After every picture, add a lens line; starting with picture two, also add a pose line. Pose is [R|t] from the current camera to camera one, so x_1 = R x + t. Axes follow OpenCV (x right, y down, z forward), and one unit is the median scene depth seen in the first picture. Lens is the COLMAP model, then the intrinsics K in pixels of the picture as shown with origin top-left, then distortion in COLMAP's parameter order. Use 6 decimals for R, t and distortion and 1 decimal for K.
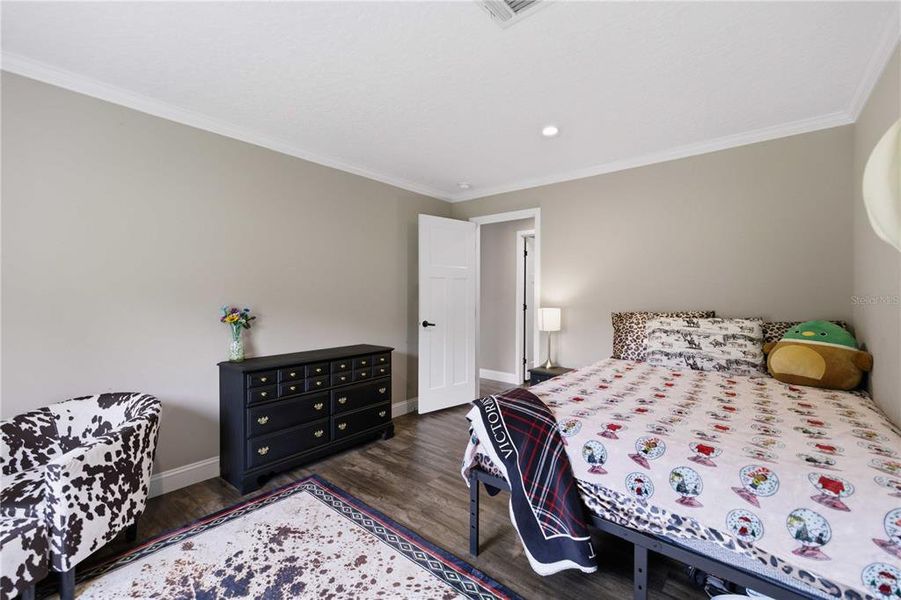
lens RADIAL K [[381.3, 0, 450.4], [0, 381.3, 297.3], [0, 0, 1]] dist [0.011553, 0.000493]
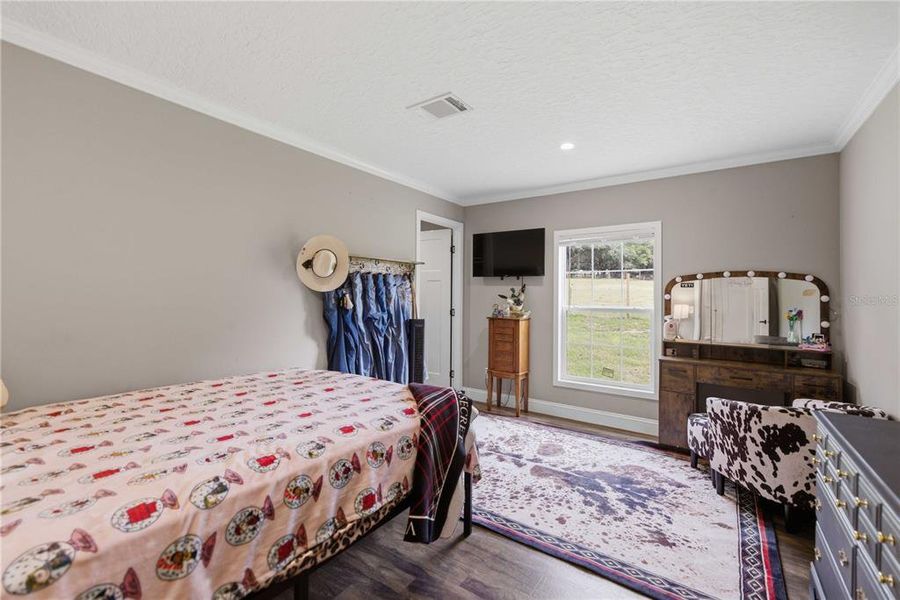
lens RADIAL K [[380.9, 0, 450.0], [0, 380.9, 297.1], [0, 0, 1]] dist [0.011553, 0.000493]
pose [[-0.995974, -0.017283, -0.087964, 0.225300], [-0.018924, 0.999662, 0.017849, -0.018386], [0.087626, 0.019441, -0.995964, 2.130259]]
